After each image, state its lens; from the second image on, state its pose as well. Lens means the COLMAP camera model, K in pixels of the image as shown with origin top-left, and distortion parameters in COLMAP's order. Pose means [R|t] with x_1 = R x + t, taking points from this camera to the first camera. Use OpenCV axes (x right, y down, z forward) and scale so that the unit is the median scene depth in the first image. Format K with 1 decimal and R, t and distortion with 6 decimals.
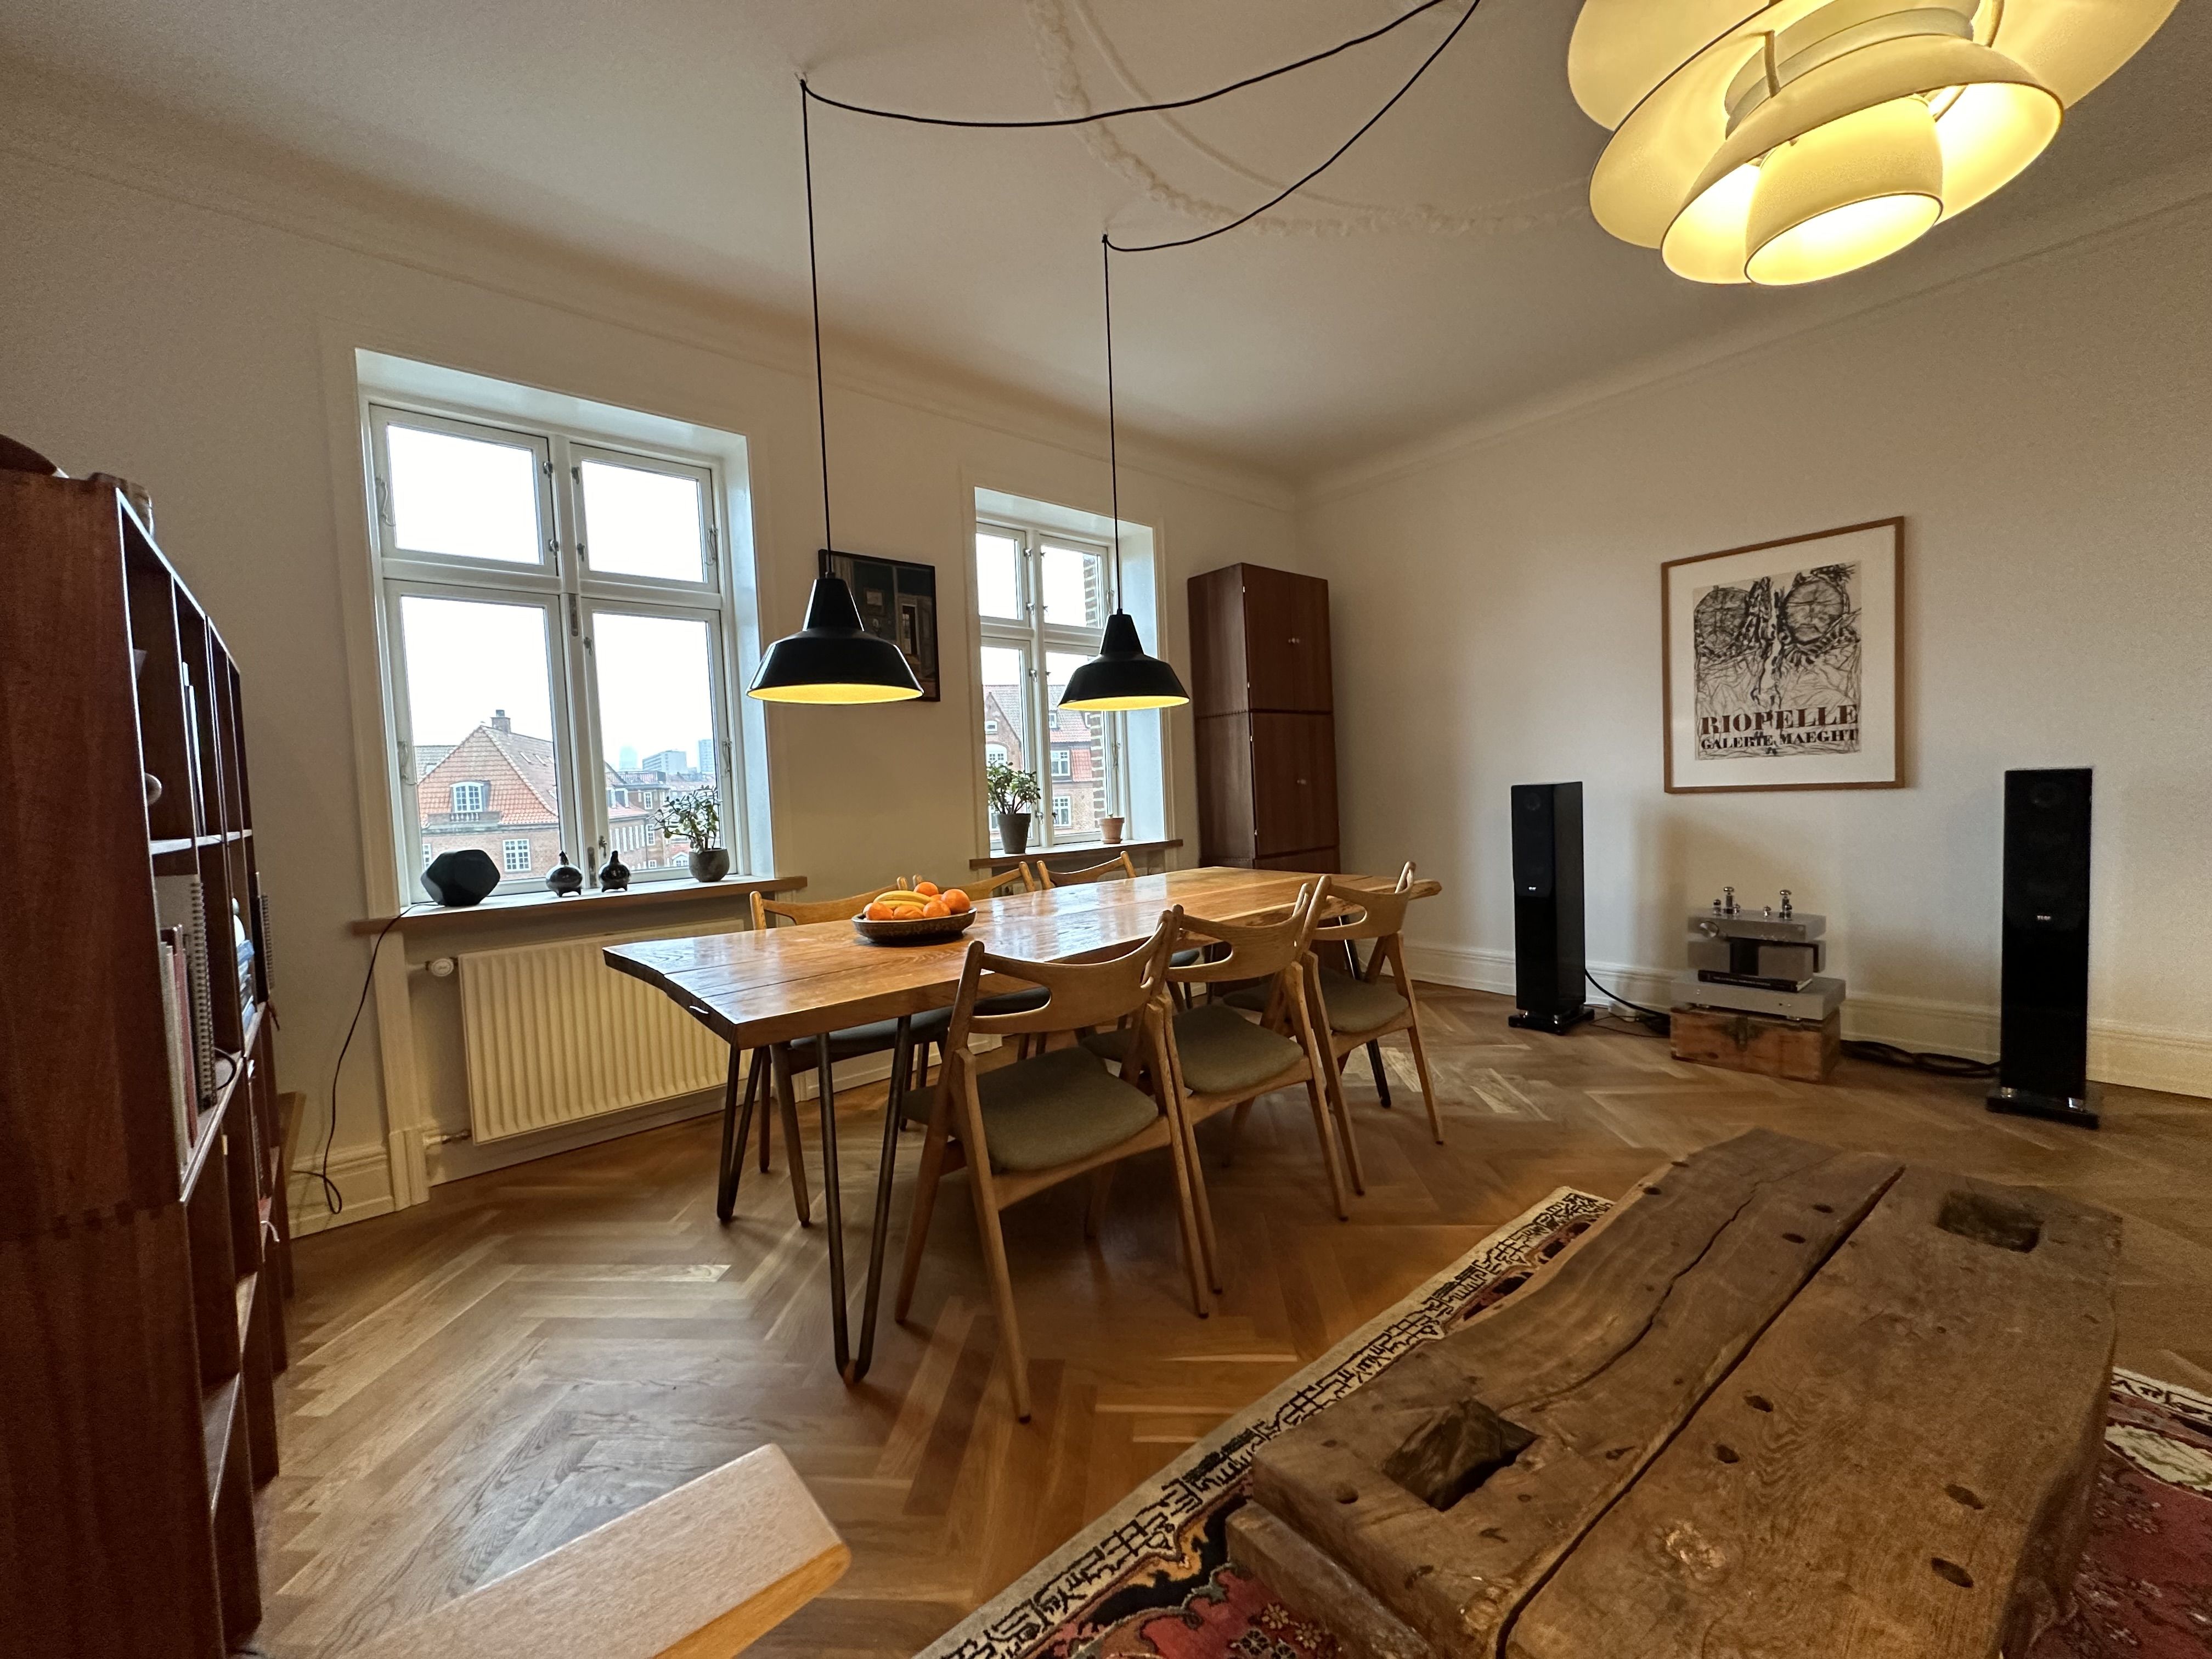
lens RADIAL K [[878.0, 0, 1106.0], [0, 878.0, 829.5], [0, 0, 1]] dist [-0.001541, -0.000142]
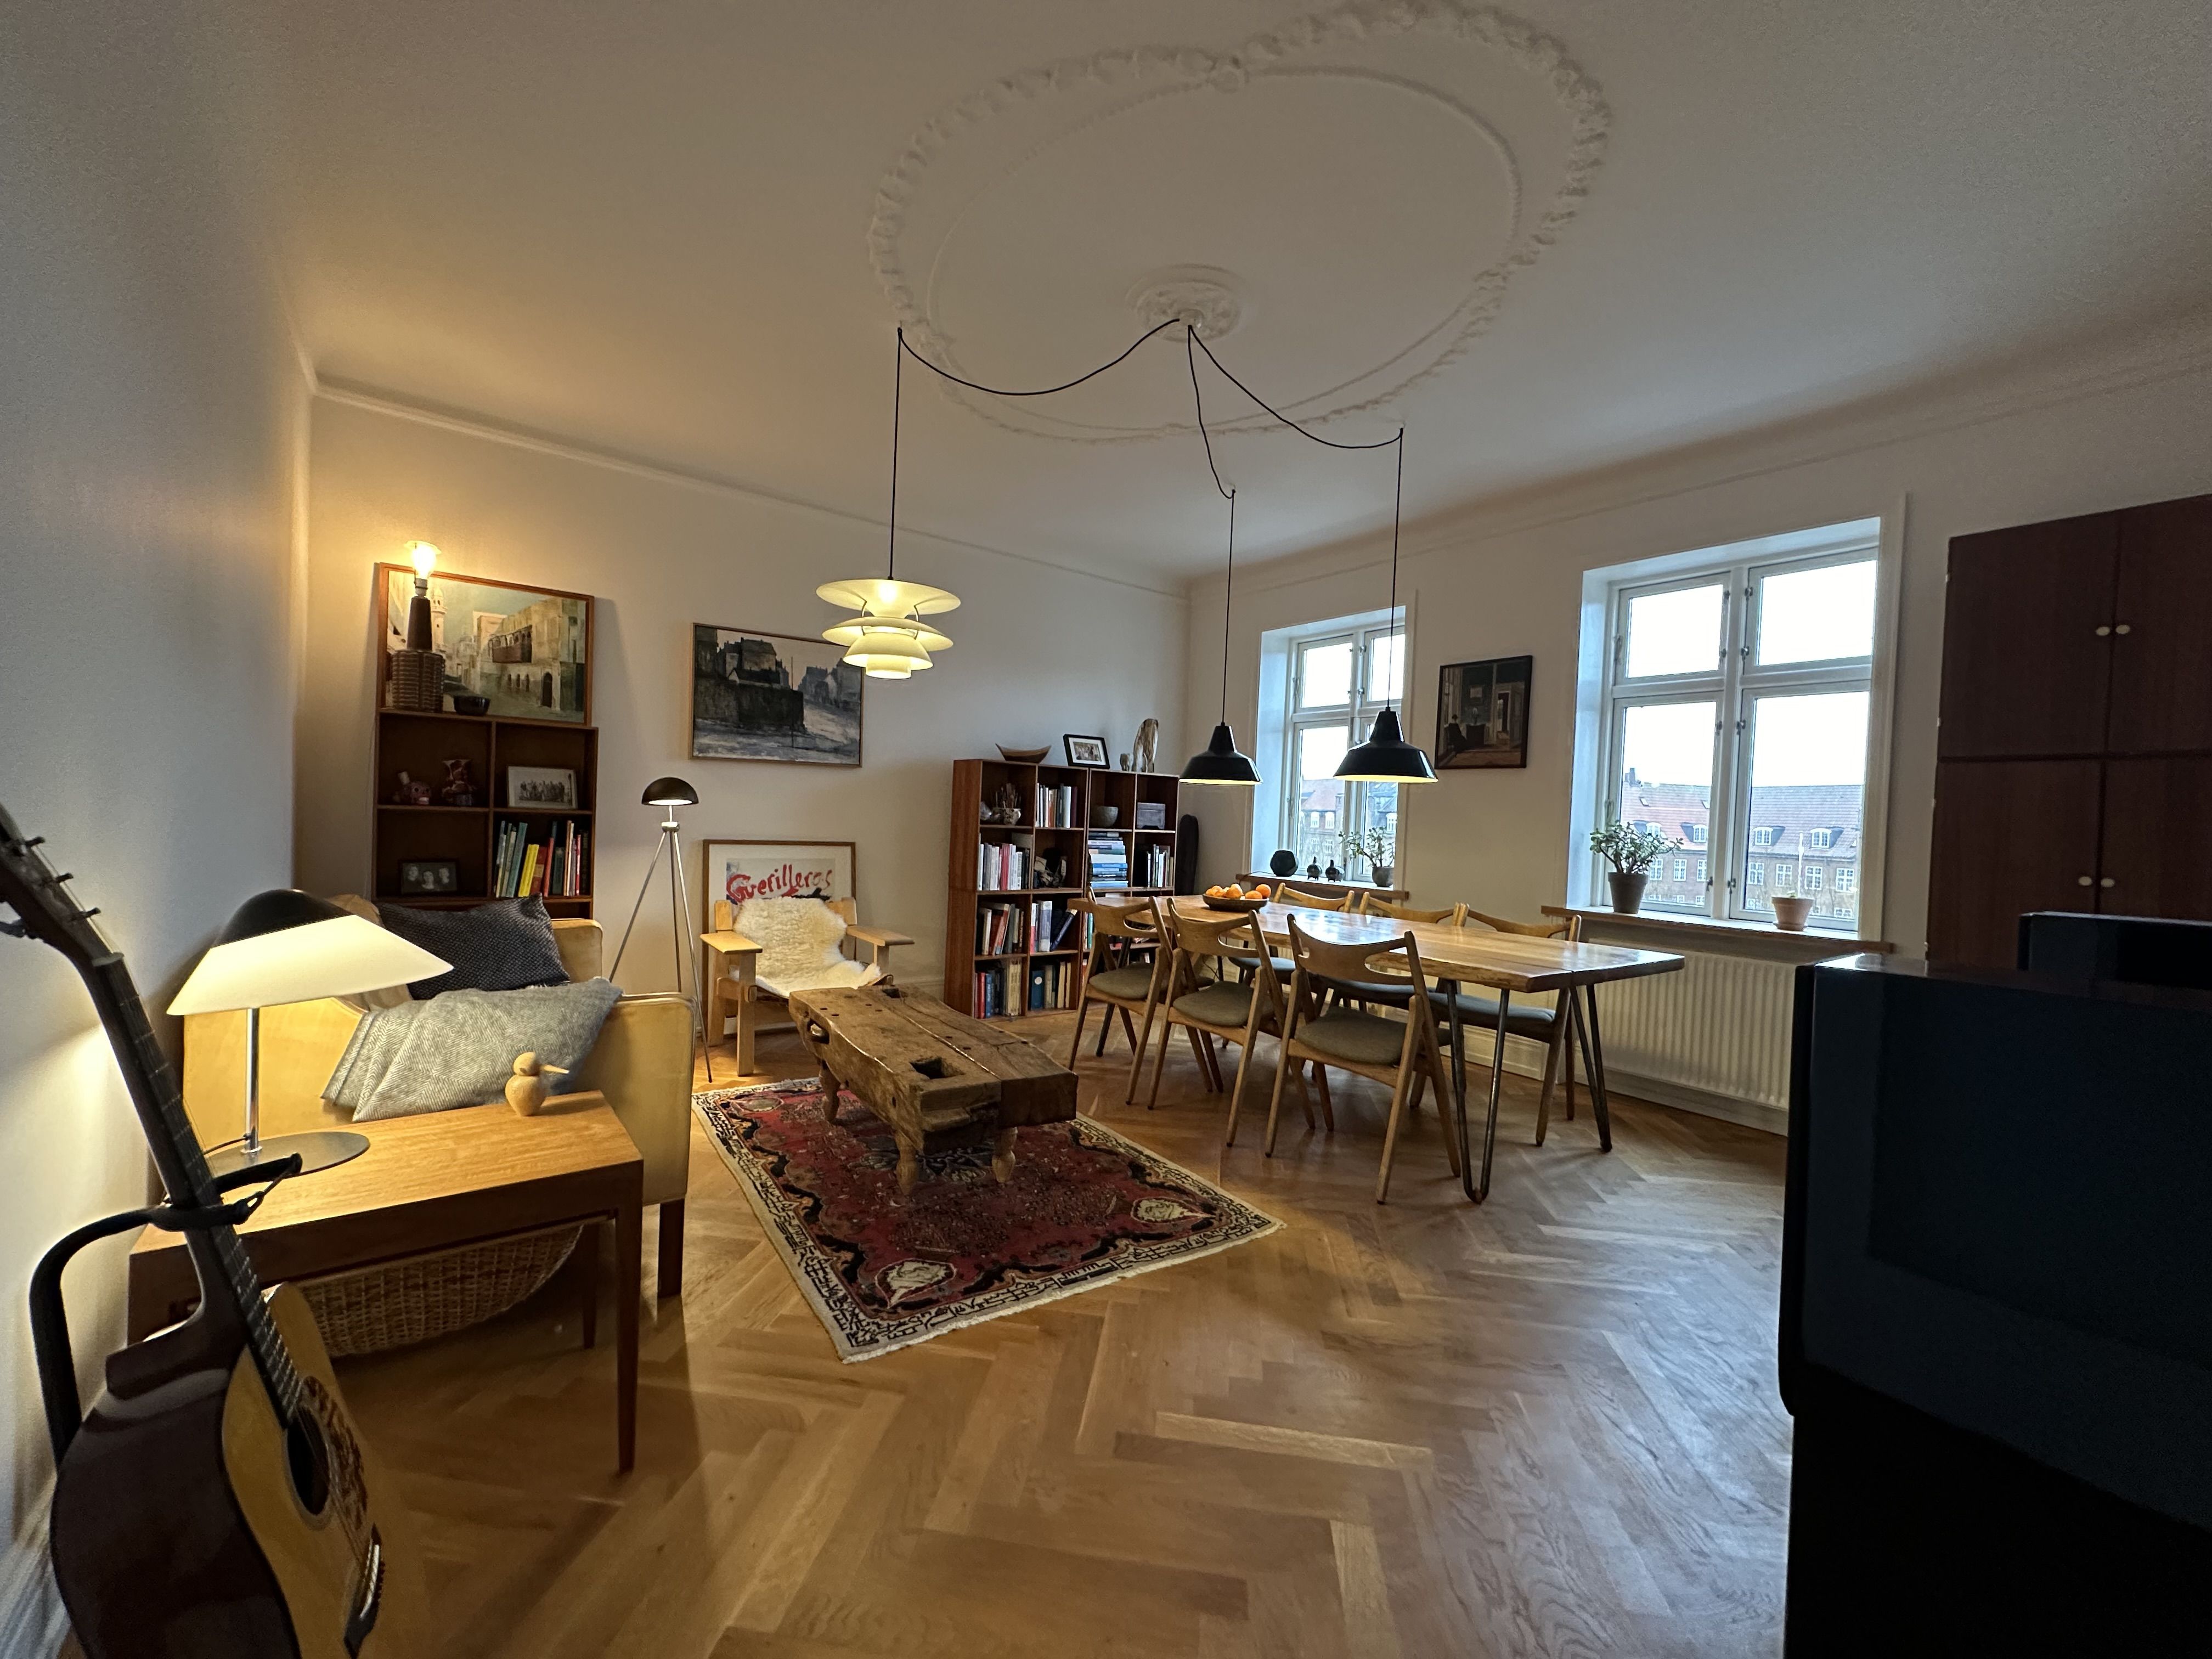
lens RADIAL K [[878.0, 0, 1106.0], [0, 878.0, 829.5], [0, 0, 1]] dist [-0.001541, -0.000142]
pose [[-0.057609, 0.054124, -0.996871, 1.281613], [-0.086755, 0.994481, 0.059008, -0.104088], [0.994563, 0.089883, -0.052596, 0.629525]]
